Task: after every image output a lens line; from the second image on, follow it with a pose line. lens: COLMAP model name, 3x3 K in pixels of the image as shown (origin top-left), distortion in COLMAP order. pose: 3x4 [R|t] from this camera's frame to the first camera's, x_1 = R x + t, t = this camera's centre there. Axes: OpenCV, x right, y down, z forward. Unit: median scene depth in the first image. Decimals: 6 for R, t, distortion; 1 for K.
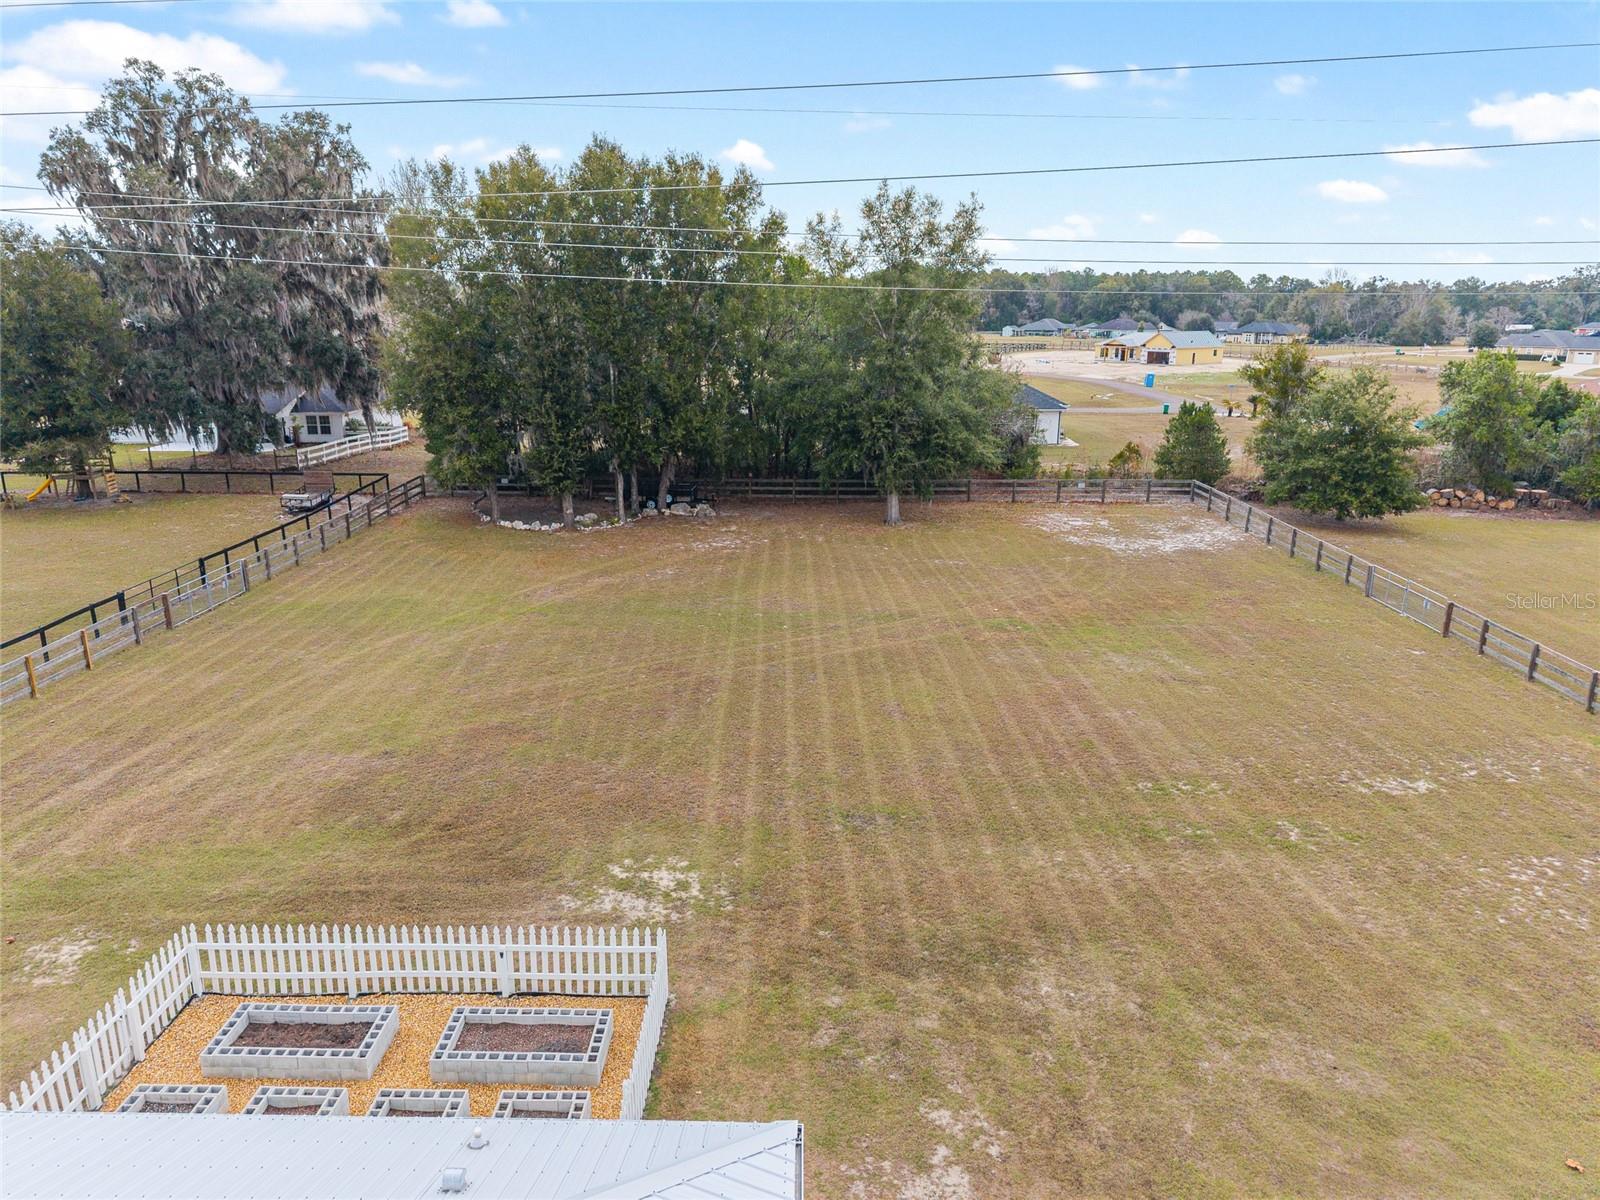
lens RADIAL K [[1073.2, 0, 790.4], [0, 1073.2, 598.5], [0, 0, 1]] dist [0.010547, -0.002564]
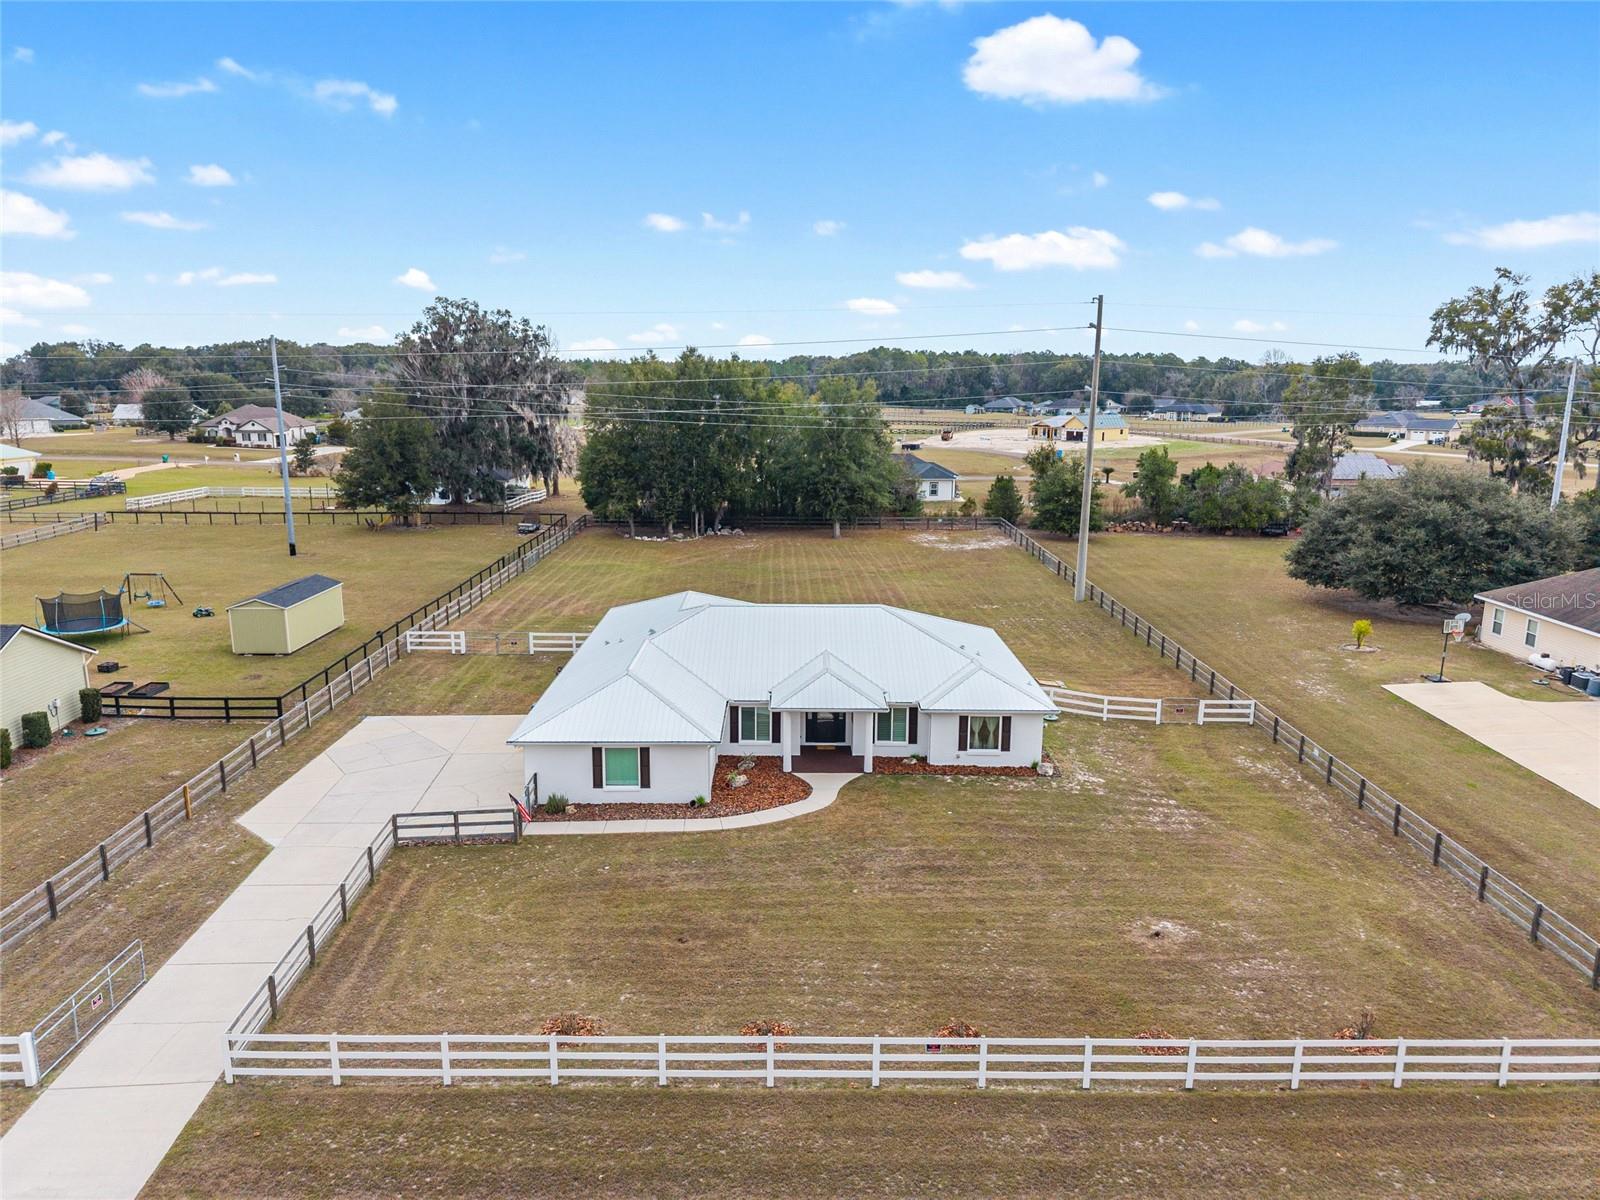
lens RADIAL K [[1064.4, 0, 789.6], [0, 1064.4, 600.6], [0, 0, 1]] dist [0.048716, -0.056775]
pose [[0.999980, -0.000341, 0.006290, -0.001494], [0.000699, 0.998381, -0.056870, 0.153500], [-0.006261, 0.056873, 0.998362, -0.923626]]
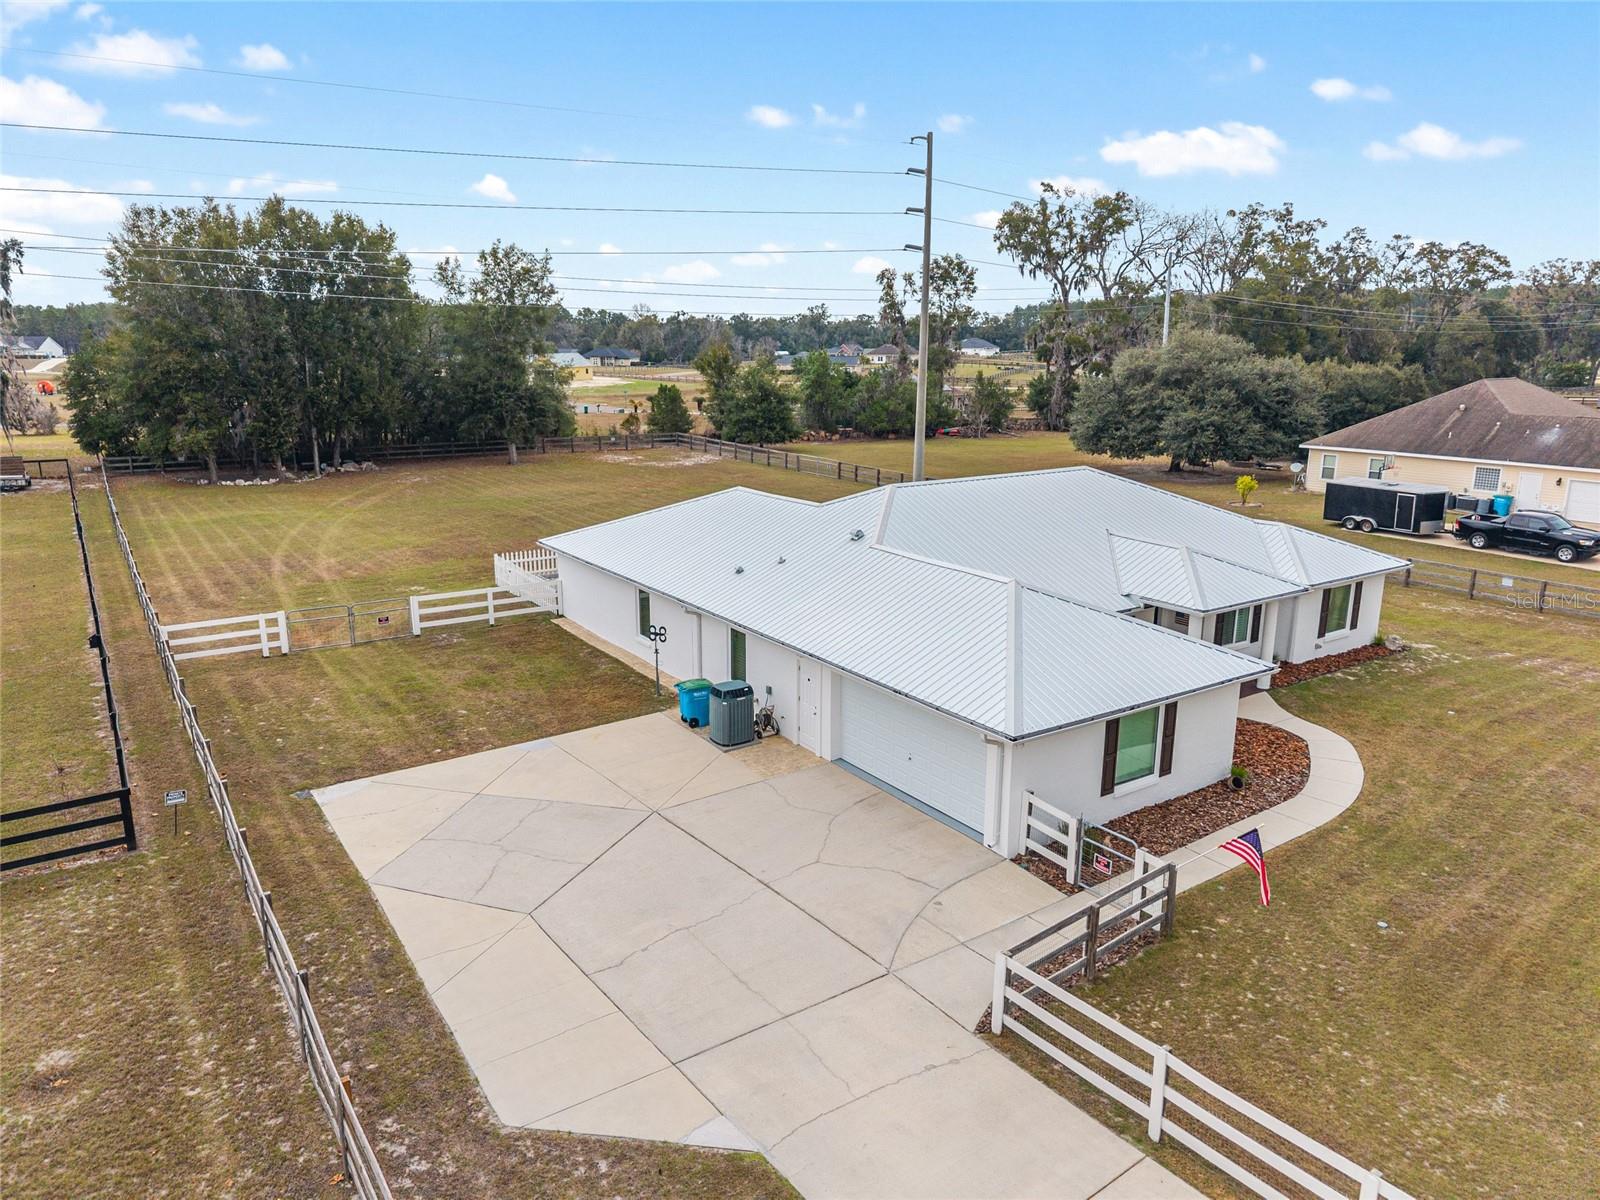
lens RADIAL K [[1073.2, 0, 790.4], [0, 1073.2, 598.5], [0, 0, 1]] dist [0.010547, -0.002564]
pose [[0.826052, -0.133290, 0.547605, -0.429874], [0.148482, 0.988774, 0.016690, 0.146769], [-0.543682, 0.067523, 0.836570, -0.446583]]
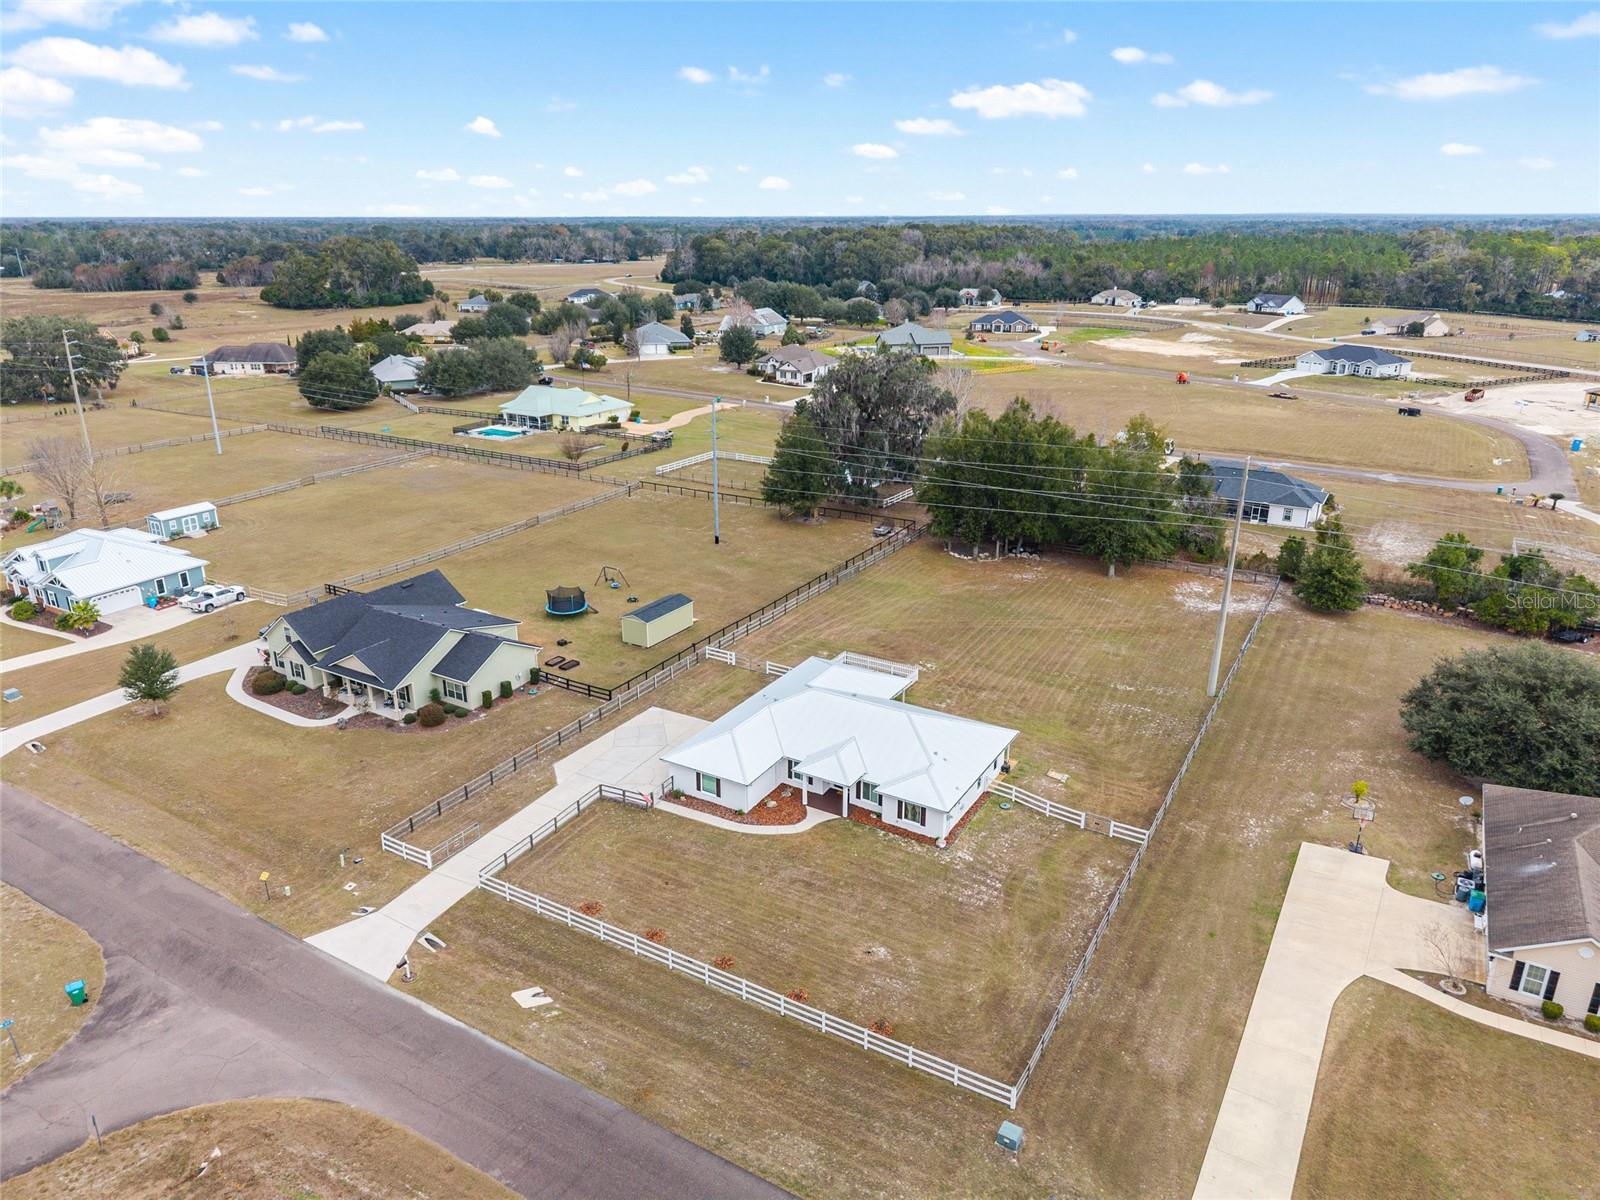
lens RADIAL K [[1064.4, 0, 789.6], [0, 1064.4, 600.6], [0, 0, 1]] dist [0.048716, -0.056775]
pose [[0.860024, 0.168099, -0.481770, 0.626361], [-0.129971, 0.985201, 0.111740, -0.189018], [0.493423, -0.033482, 0.869145, -1.358723]]
